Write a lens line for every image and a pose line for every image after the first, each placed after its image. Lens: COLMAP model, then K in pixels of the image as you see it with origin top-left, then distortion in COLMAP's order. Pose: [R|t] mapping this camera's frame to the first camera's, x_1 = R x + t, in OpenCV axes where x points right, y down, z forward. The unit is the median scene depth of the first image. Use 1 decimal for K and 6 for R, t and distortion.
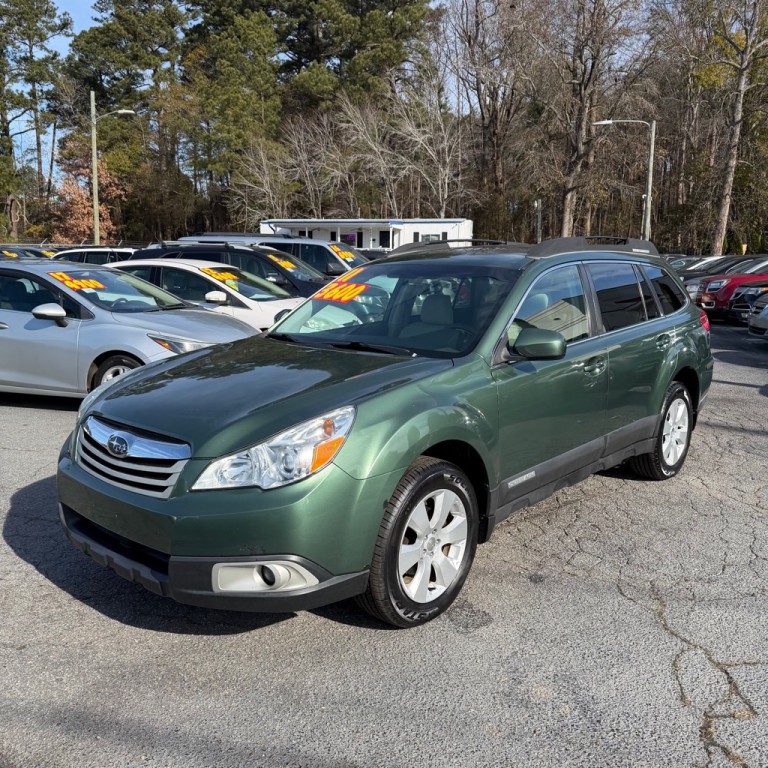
lens RADIAL K [[723.8, 0, 383.9], [0, 723.8, 392.0], [0, 0, 1]] dist [-0.001224, 0.000000]
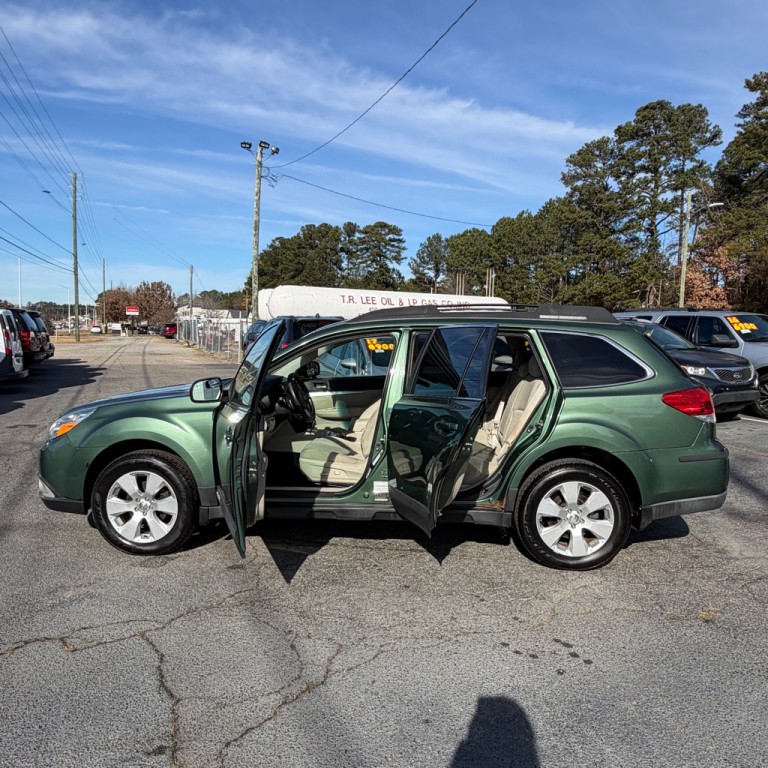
lens RADIAL K [[637.5, 0, 390.5], [0, 637.5, 394.2], [0, 0, 1]] dist [-0.086510, 0.101569]
pose [[0.611479, 0.072342, -0.787947, 0.066572], [-0.141840, 0.989703, -0.019208, -0.003442], [0.778444, 0.123508, 0.615444, 0.025899]]
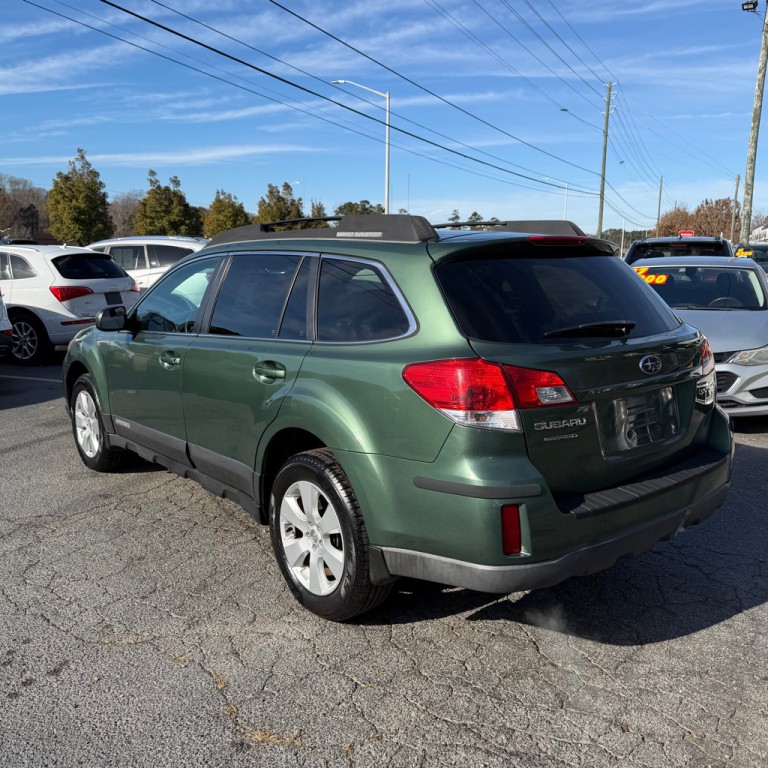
lens RADIAL K [[723.8, 0, 390.3], [0, 723.8, 389.1], [0, 0, 1]] dist [-0.001224, 0.000000]
pose [[-0.156812, 0.162987, -0.974087, 0.073628], [-0.166926, 0.967725, 0.188795, -0.014183], [0.973420, 0.192206, -0.124544, 0.087101]]
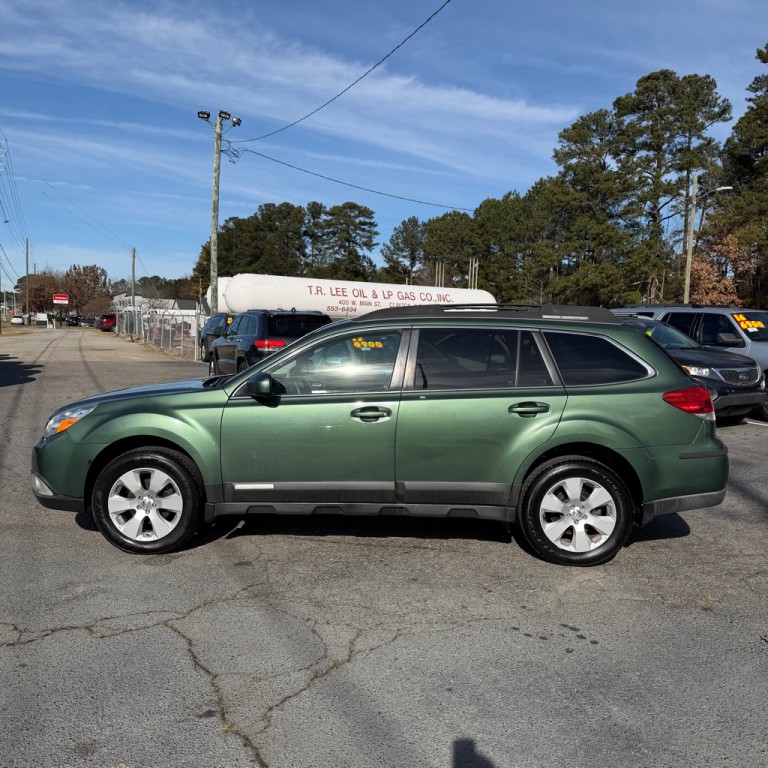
lens RADIAL K [[723.8, 0, 388.4], [0, 723.8, 387.0], [0, 0, 1]] dist [-0.001224, 0.000000]
pose [[0.644119, 0.064323, -0.762216, 0.071754], [-0.145636, 0.988543, -0.039649, -0.002129], [0.750933, 0.136545, 0.646107, 0.017078]]
